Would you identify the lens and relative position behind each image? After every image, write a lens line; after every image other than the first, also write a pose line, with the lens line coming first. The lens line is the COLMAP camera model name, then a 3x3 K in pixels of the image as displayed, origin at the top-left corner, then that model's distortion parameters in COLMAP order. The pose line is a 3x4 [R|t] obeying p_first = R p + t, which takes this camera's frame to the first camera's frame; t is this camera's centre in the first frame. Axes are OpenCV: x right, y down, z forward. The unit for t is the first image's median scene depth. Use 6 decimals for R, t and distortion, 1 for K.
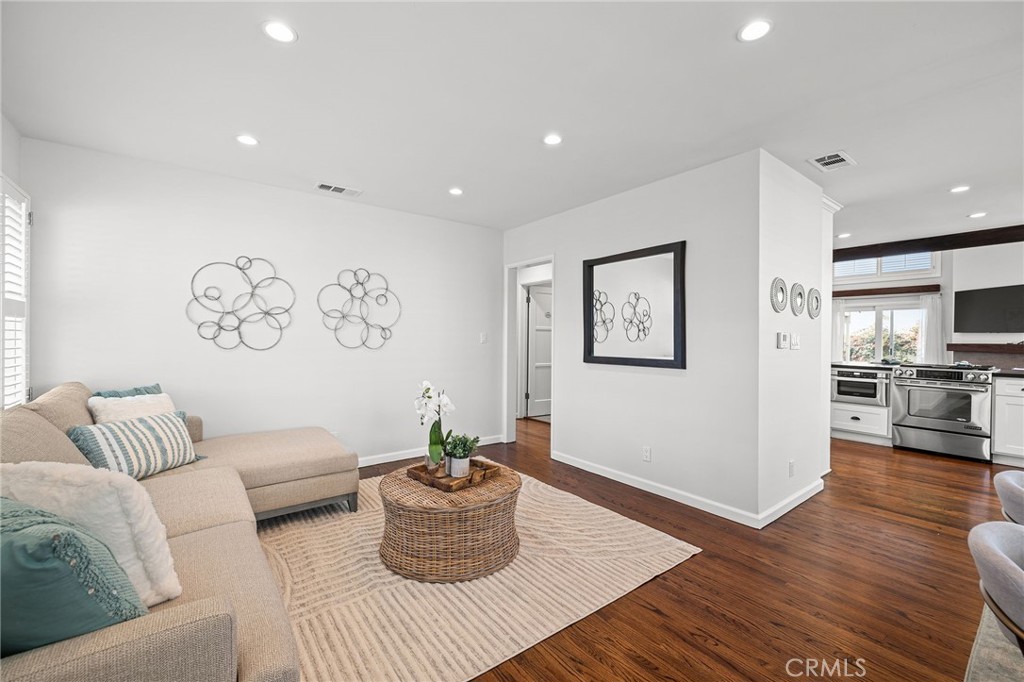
lens RADIAL K [[427.5, 0, 517.4], [0, 427.5, 338.2], [0, 0, 1]] dist [-0.005212, -0.000840]
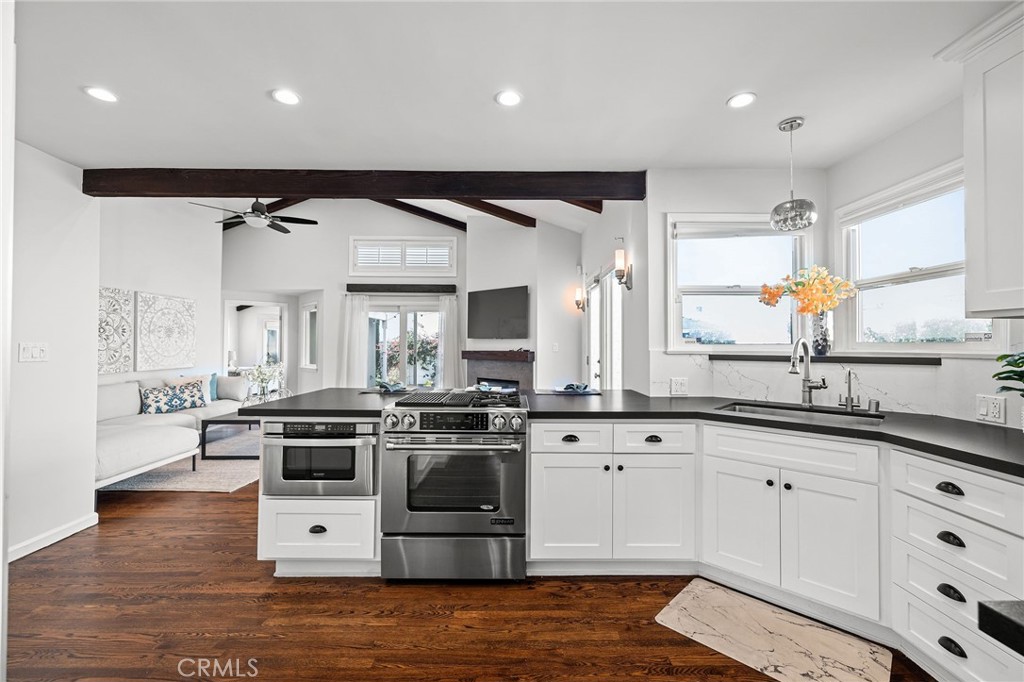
lens RADIAL K [[427.5, 0, 513.3], [0, 427.5, 339.3], [0, 0, 1]] dist [-0.005212, -0.000840]
pose [[0.609605, 0.004327, 0.792694, 0.566192], [0.004870, 0.999946, -0.009203, -0.003564], [-0.792690, 0.009470, 0.609551, 0.568159]]
